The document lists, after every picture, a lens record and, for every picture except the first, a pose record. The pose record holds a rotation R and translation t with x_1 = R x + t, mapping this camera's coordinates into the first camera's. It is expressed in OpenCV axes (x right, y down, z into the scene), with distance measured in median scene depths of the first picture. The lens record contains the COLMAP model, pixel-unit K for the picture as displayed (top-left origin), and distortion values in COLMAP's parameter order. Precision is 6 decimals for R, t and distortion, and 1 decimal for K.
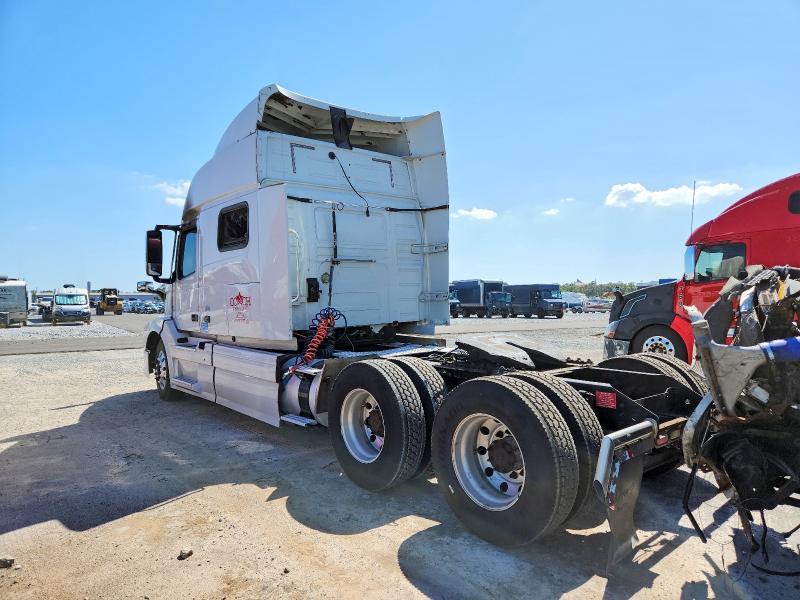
lens RADIAL K [[539.7, 0, 403.9], [0, 539.7, 303.9], [0, 0, 1]] dist [0.002291, 0.002189]
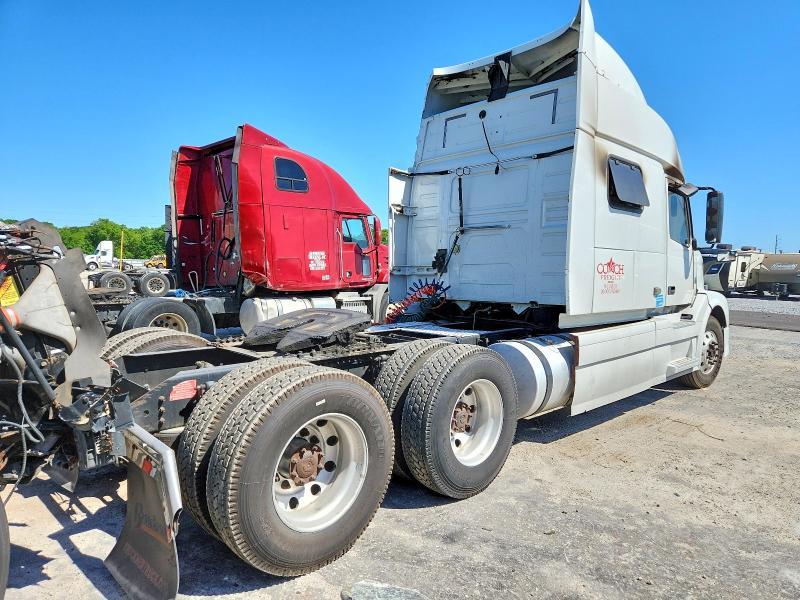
lens RADIAL K [[539.7, 0, 403.8], [0, 539.7, 293.2], [0, 0, 1]] dist [0.002291, 0.002189]
pose [[0.073082, 0.051980, -0.995970, 0.817797], [-0.031699, 0.998257, 0.049773, -0.013274], [0.996822, 0.027934, 0.074602, 0.837777]]
